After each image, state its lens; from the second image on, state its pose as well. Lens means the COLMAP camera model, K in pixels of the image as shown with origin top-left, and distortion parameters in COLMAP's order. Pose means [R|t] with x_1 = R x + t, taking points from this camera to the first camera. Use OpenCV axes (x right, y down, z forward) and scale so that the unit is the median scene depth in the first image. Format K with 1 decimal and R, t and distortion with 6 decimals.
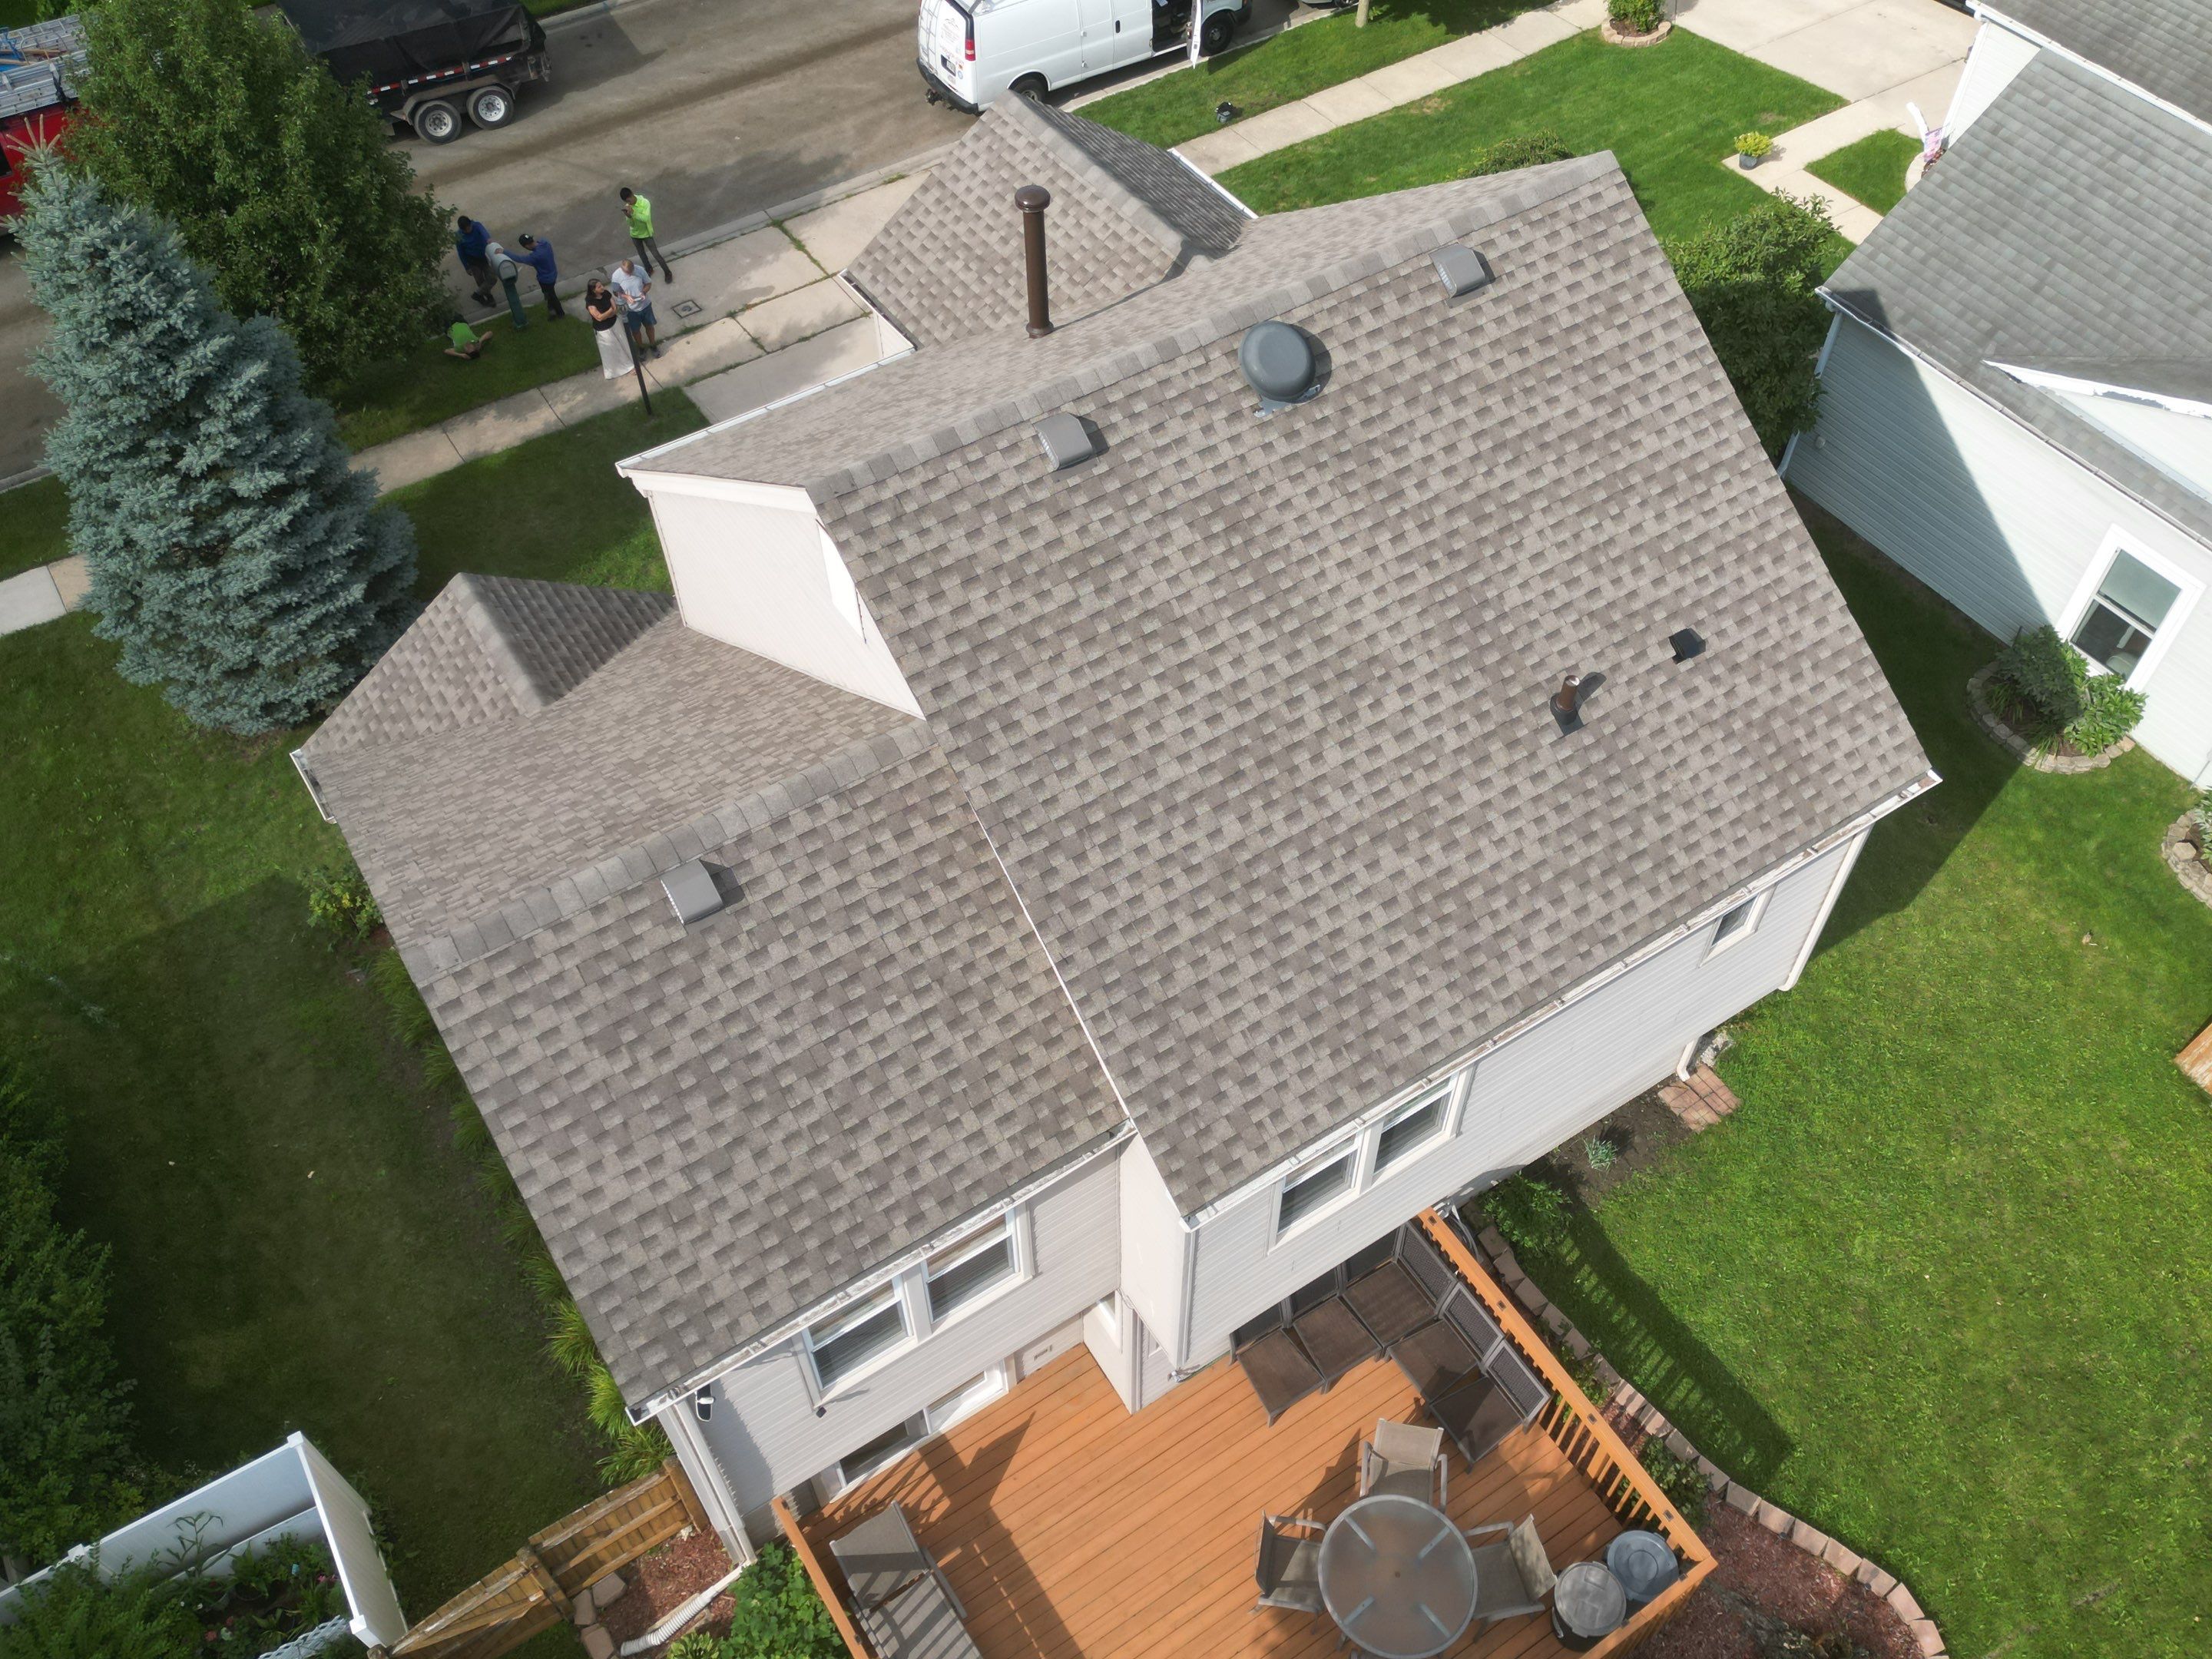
lens RADIAL K [[1827.5, 0, 1106.4], [0, 1827.5, 829.6], [0, 0, 1]] dist [0.090846, -0.104140]
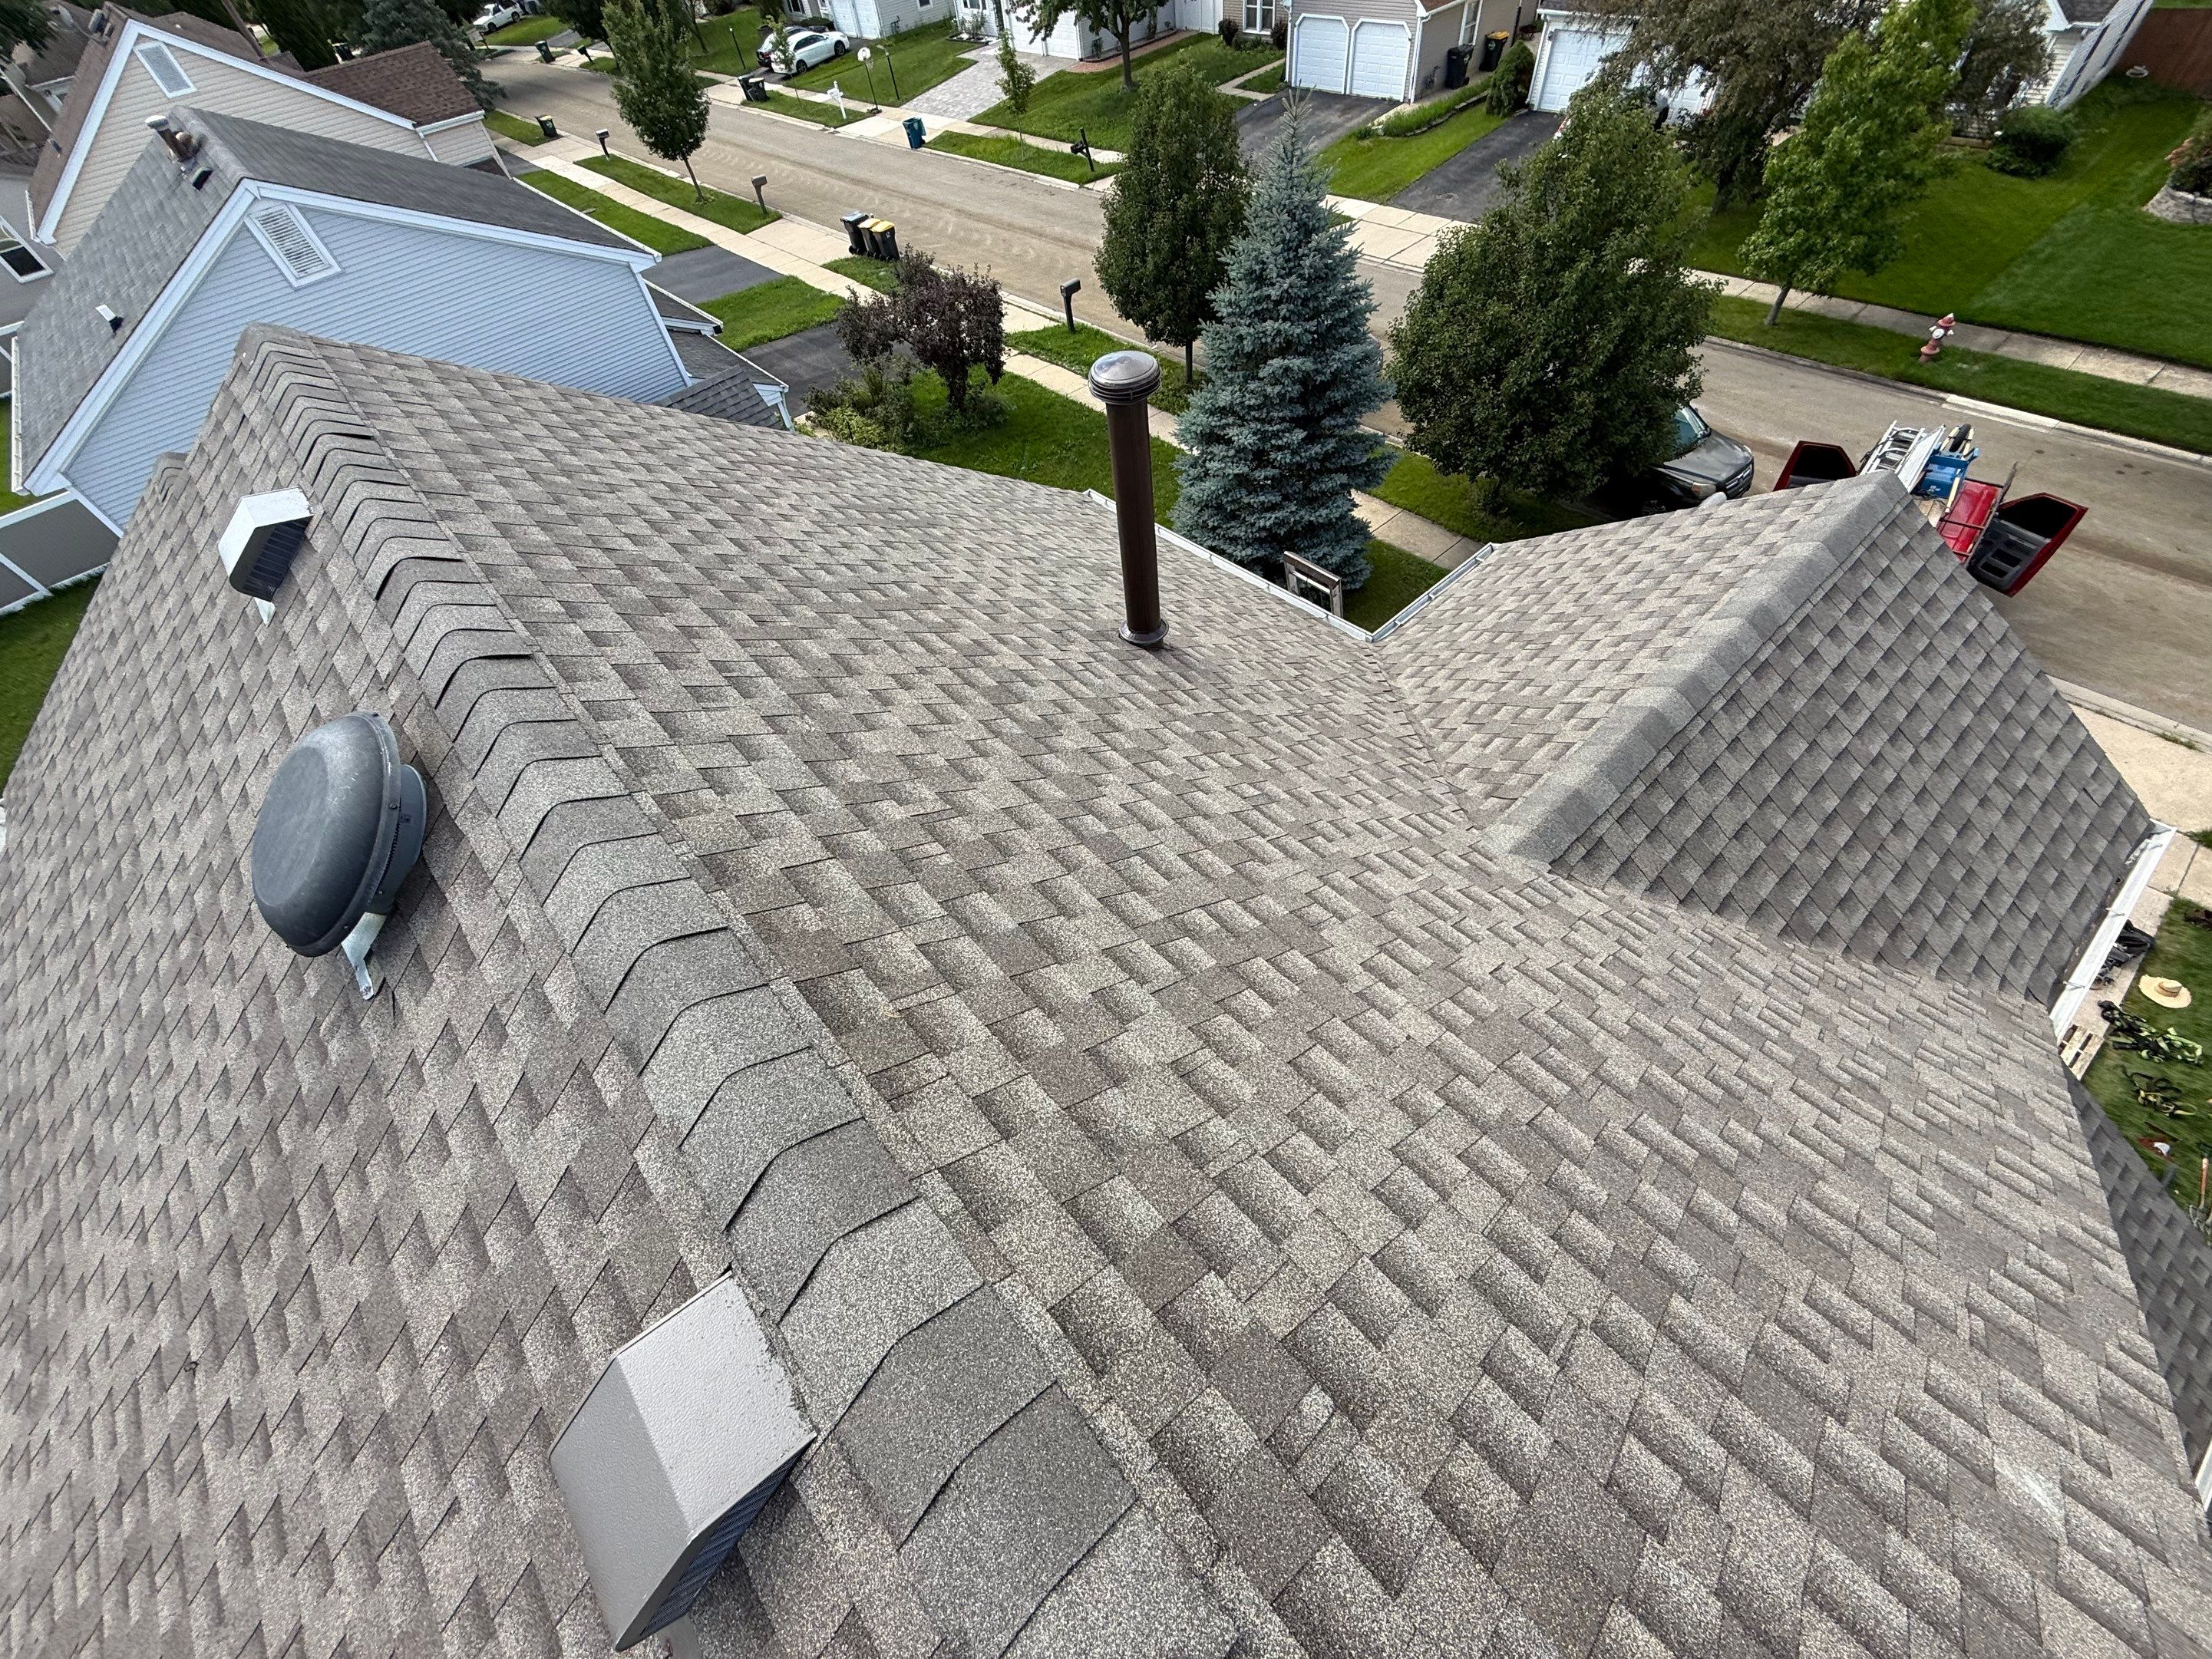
lens RADIAL K [[881.1, 0, 1098.6], [0, 881.1, 830.2], [0, 0, 1]] dist [0.001127, -0.000249]
pose [[0.144941, 0.772822, -0.617850, 0.175951], [-0.698214, 0.522334, 0.489554, -0.357045], [0.701063, 0.360435, 0.615303, 0.824604]]
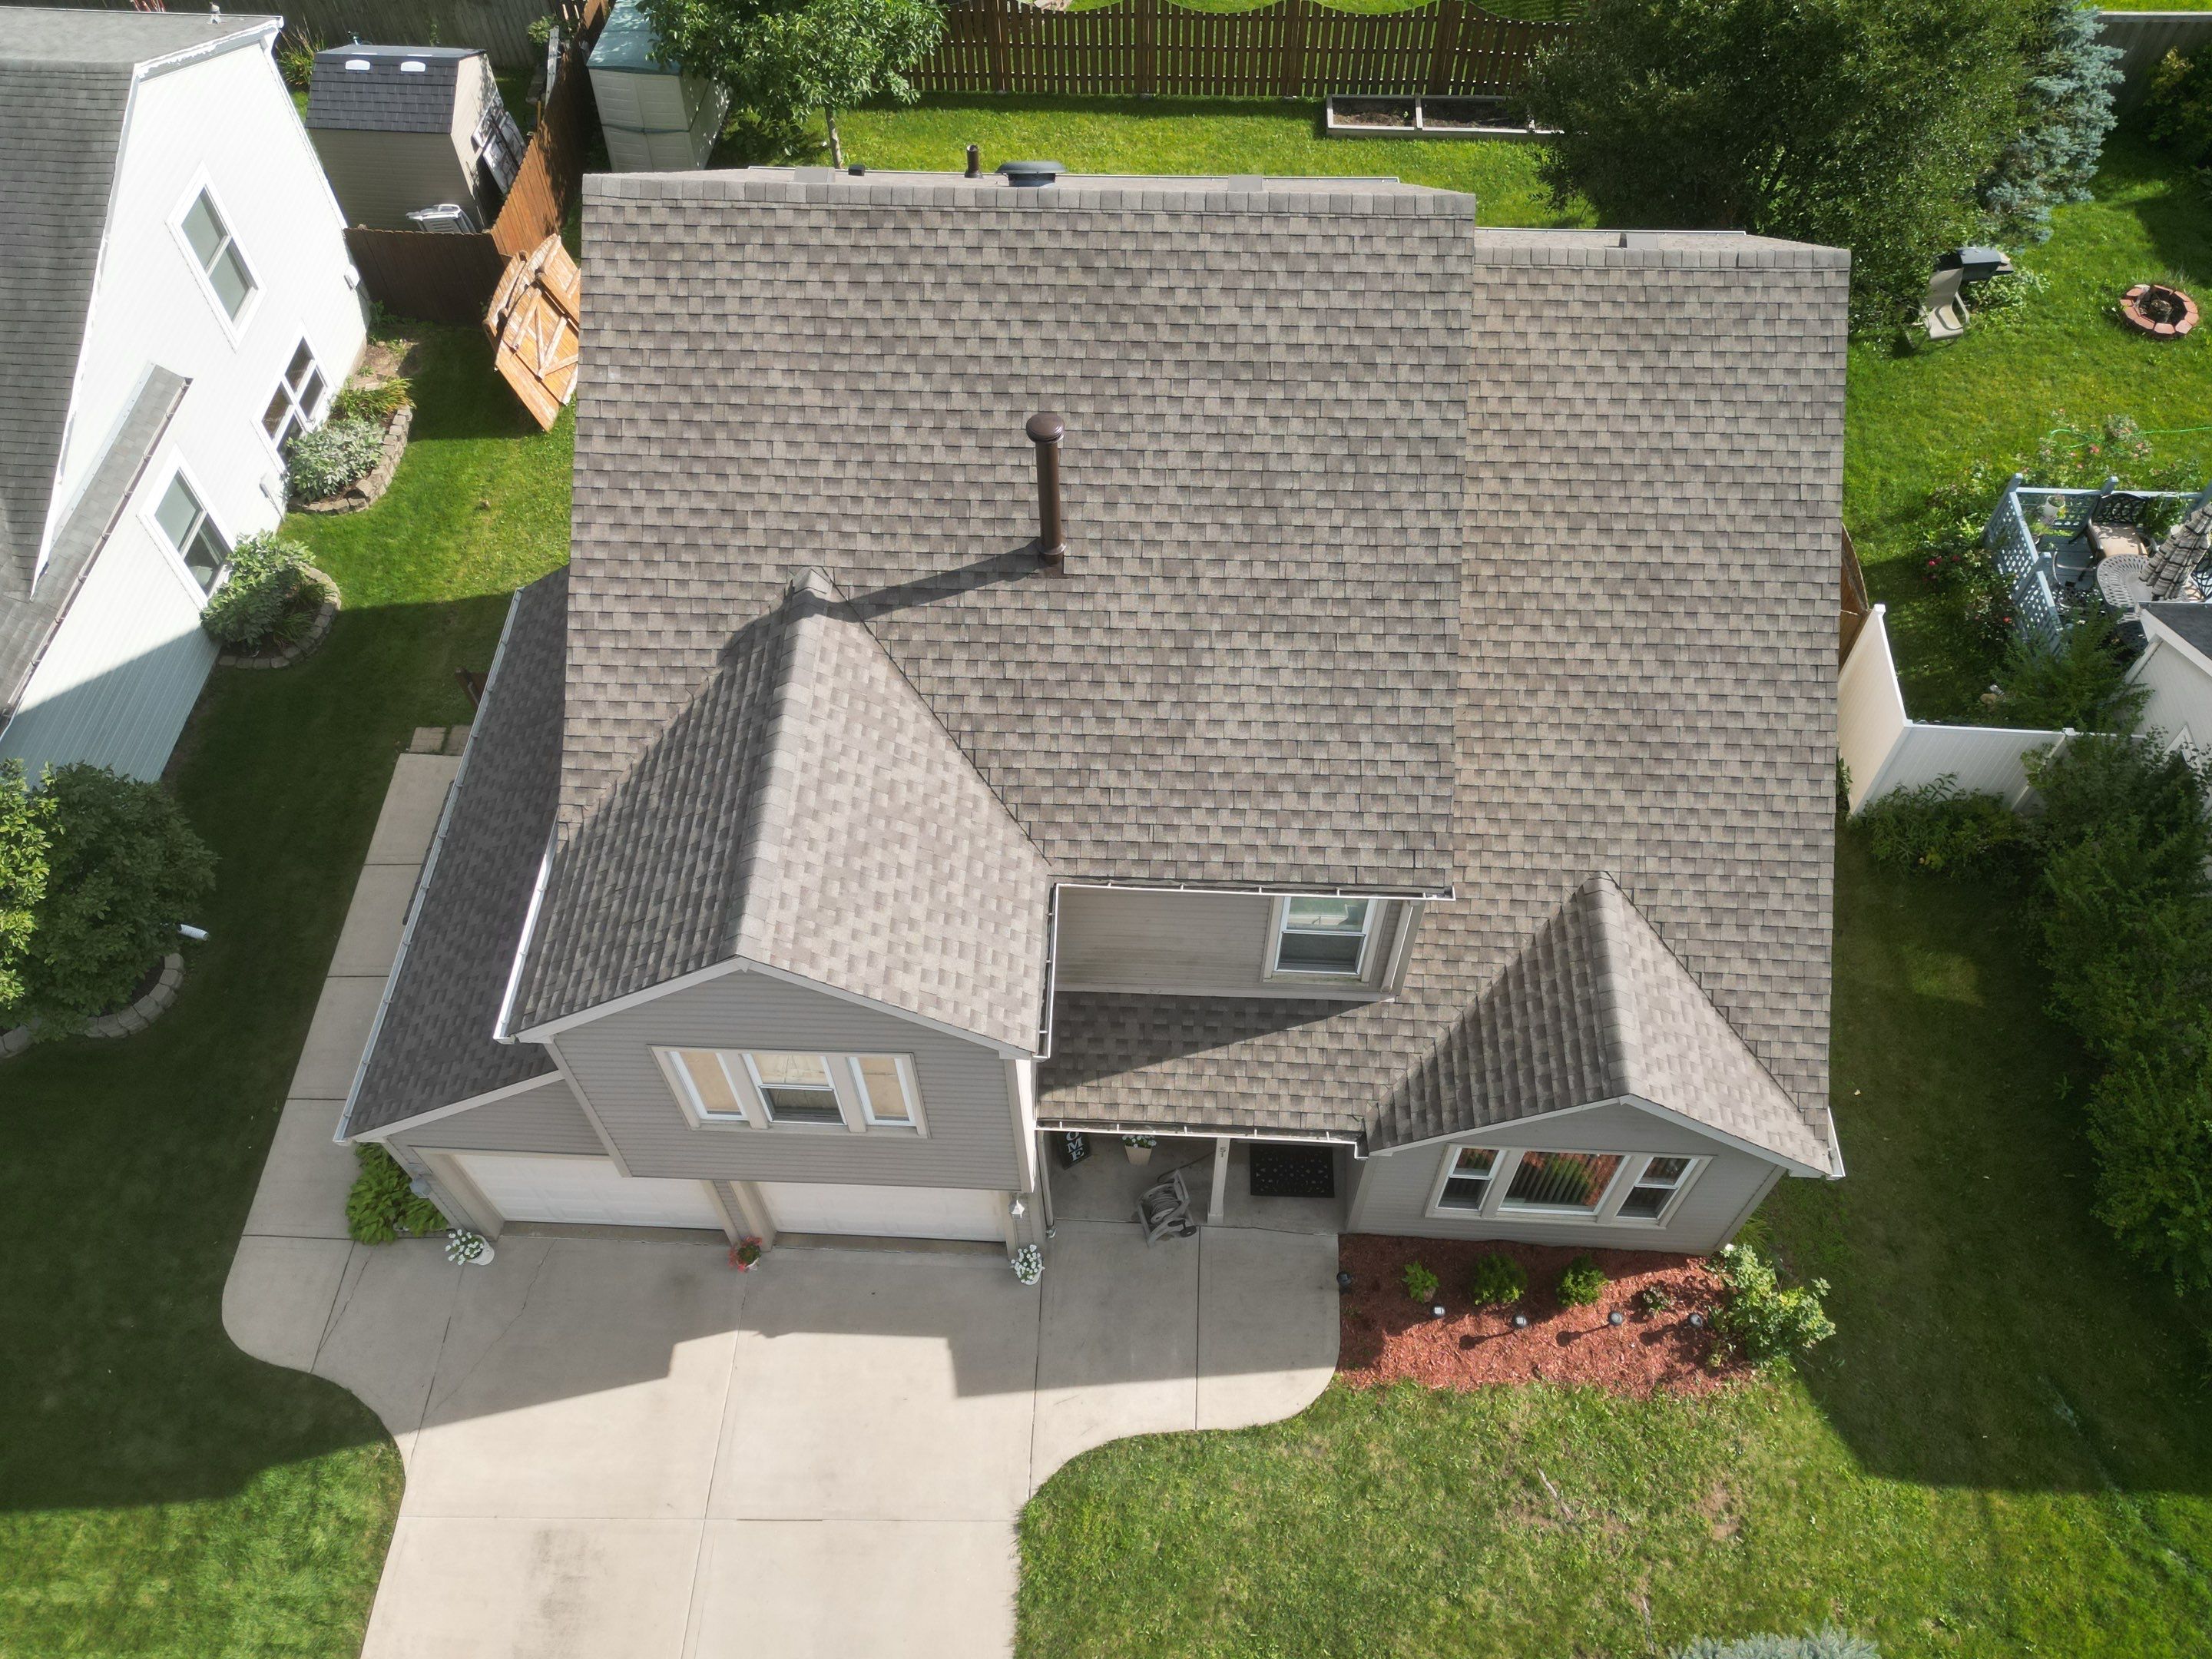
lens RADIAL K [[1698.3, 0, 1106.0], [0, 1698.3, 830.1], [0, 0, 1]] dist [0.079448, -0.076903]
pose [[-0.810535, -0.469932, 0.349568, -0.418004], [0.468116, -0.161084, 0.868861, -1.008223], [-0.351996, 0.867880, 0.350547, 0.796792]]
